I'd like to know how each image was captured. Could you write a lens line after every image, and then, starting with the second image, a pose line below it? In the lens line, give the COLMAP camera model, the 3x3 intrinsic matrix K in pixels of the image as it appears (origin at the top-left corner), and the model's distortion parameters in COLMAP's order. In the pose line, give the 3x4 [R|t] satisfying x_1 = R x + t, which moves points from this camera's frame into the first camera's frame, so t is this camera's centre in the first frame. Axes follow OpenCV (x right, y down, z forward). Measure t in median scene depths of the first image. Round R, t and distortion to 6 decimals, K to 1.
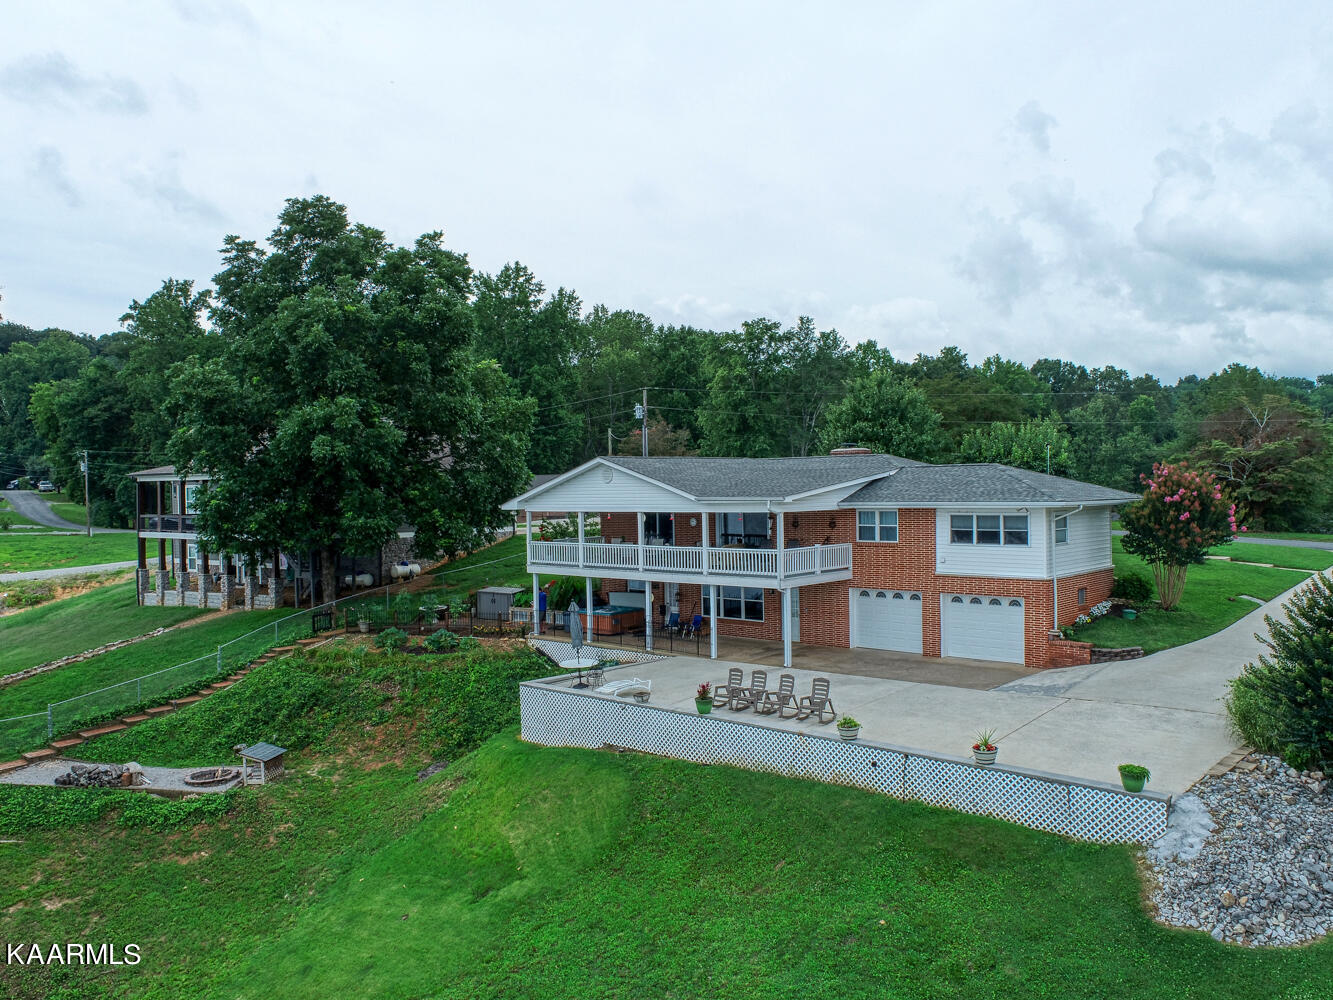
lens RADIAL K [[1047.7, 0, 663.5], [0, 1047.7, 497.6], [0, 0, 1]] dist [-0.008988, -0.002123]
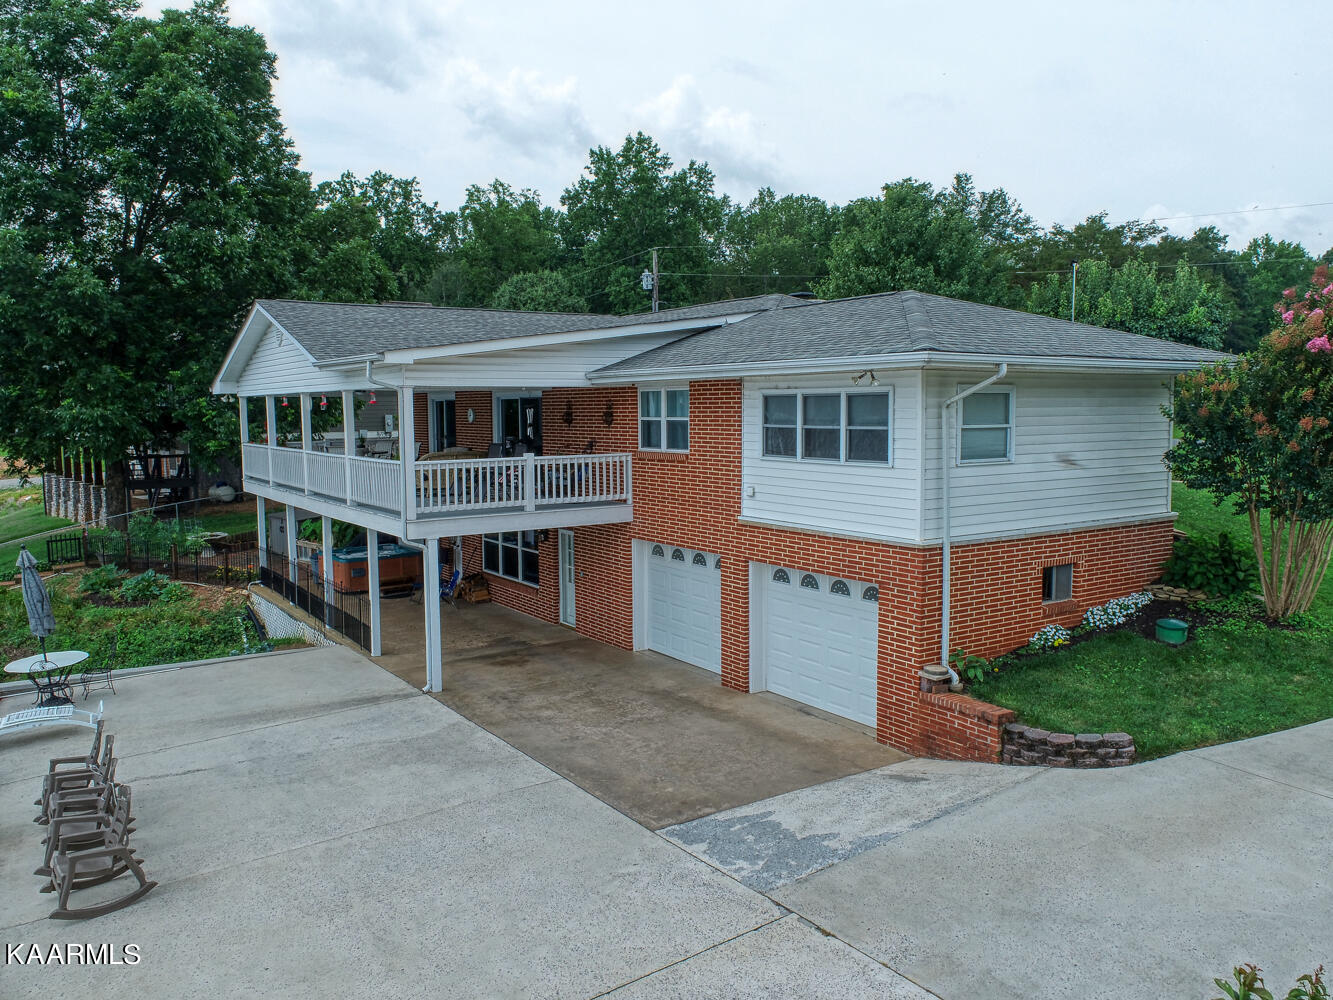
lens RADIAL K [[1047.7, 0, 668.5], [0, 1047.7, 500.0], [0, 0, 1]] dist [-0.008988, -0.002123]
pose [[0.972277, 0.025687, -0.232415, 0.108818], [-0.006767, 0.996622, 0.081843, 0.009075], [0.233732, -0.078001, 0.969167, 0.164471]]
